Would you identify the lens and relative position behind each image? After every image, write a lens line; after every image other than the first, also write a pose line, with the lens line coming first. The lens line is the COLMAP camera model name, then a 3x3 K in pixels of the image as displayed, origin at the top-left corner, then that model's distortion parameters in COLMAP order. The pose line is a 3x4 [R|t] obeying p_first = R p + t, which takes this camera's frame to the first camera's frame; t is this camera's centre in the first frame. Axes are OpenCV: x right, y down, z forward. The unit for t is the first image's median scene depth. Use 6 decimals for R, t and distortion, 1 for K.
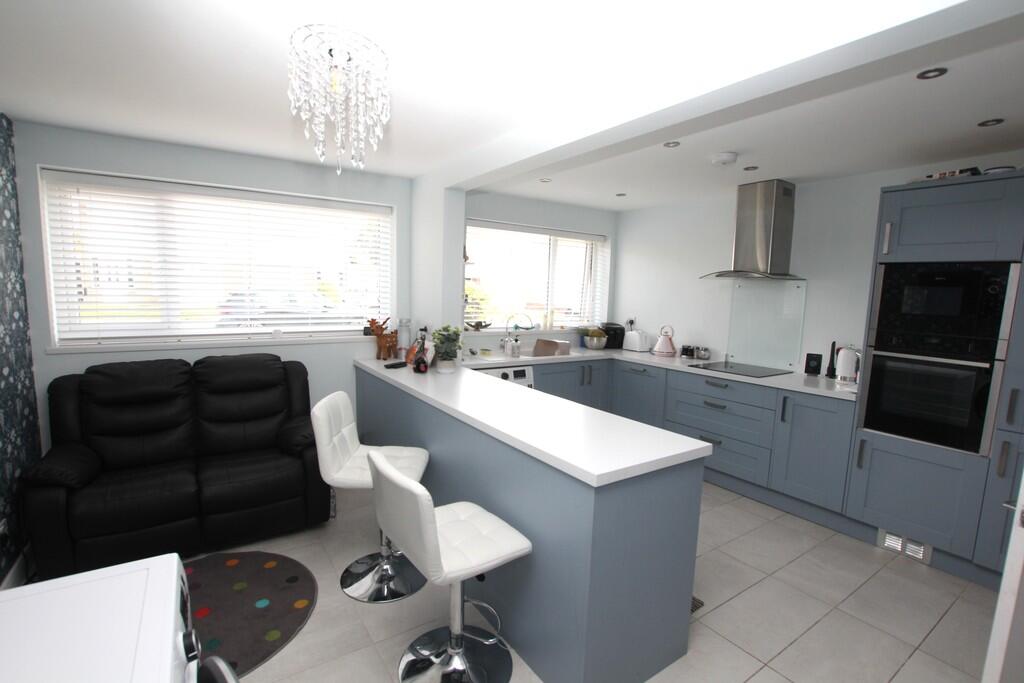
lens RADIAL K [[480.2, 0, 509.7], [0, 480.2, 344.5], [0, 0, 1]] dist [-0.005486, -0.000562]
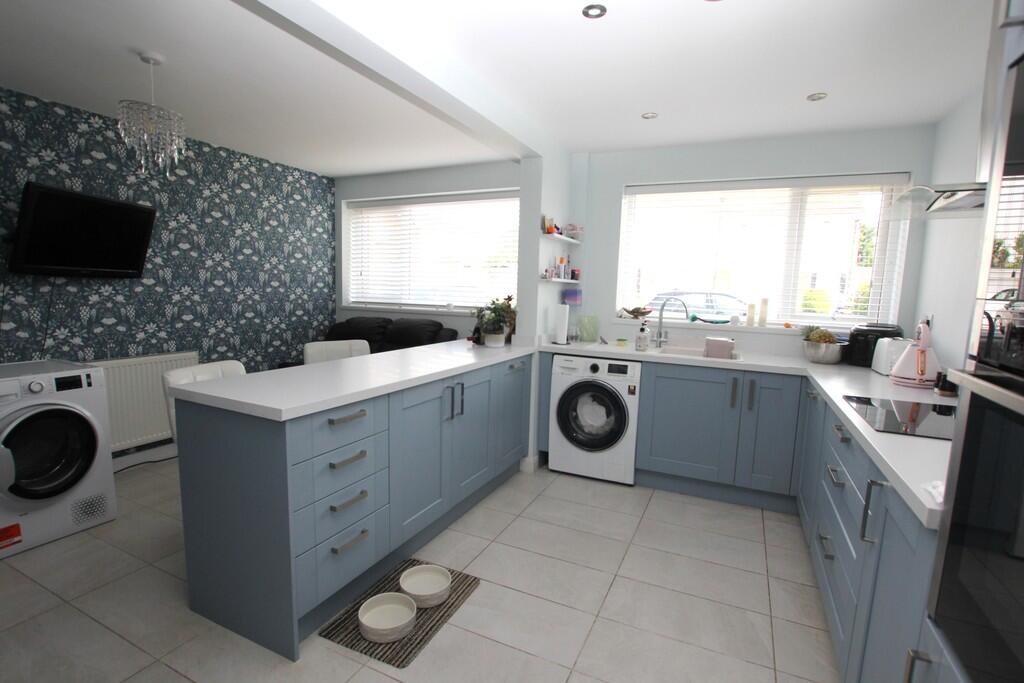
lens RADIAL K [[480.2, 0, 511.9], [0, 480.2, 346.2], [0, 0, 1]] dist [-0.005486, -0.000562]
pose [[0.506369, 0.093624, -0.857220, 0.594086], [-0.111512, 0.992851, 0.042566, 0.007904], [0.855076, 0.074036, 0.513189, 0.417598]]
